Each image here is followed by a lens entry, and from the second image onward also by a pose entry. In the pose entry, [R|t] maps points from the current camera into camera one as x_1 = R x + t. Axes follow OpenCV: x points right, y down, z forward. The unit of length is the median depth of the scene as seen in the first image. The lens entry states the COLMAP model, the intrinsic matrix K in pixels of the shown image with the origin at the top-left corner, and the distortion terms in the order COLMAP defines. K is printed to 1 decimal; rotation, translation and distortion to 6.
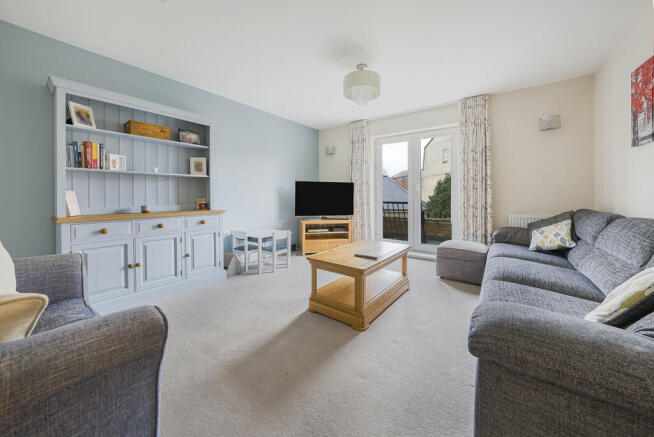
lens RADIAL K [[230.3, 0, 329.8], [0, 230.3, 196.5], [0, 0, 1]] dist [-0.000633, -0.000043]
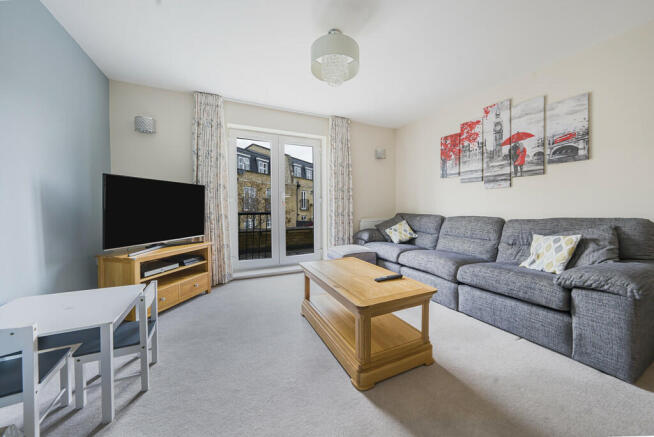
lens RADIAL K [[236.5, 0, 325.4], [0, 236.5, 208.7], [0, 0, 1]] dist [-0.001979, -0.000029]
pose [[0.484871, -0.018550, 0.874389, -0.343996], [0.005425, 0.999820, 0.018203, -0.004250], [-0.874569, -0.004083, 0.484884, 0.388674]]
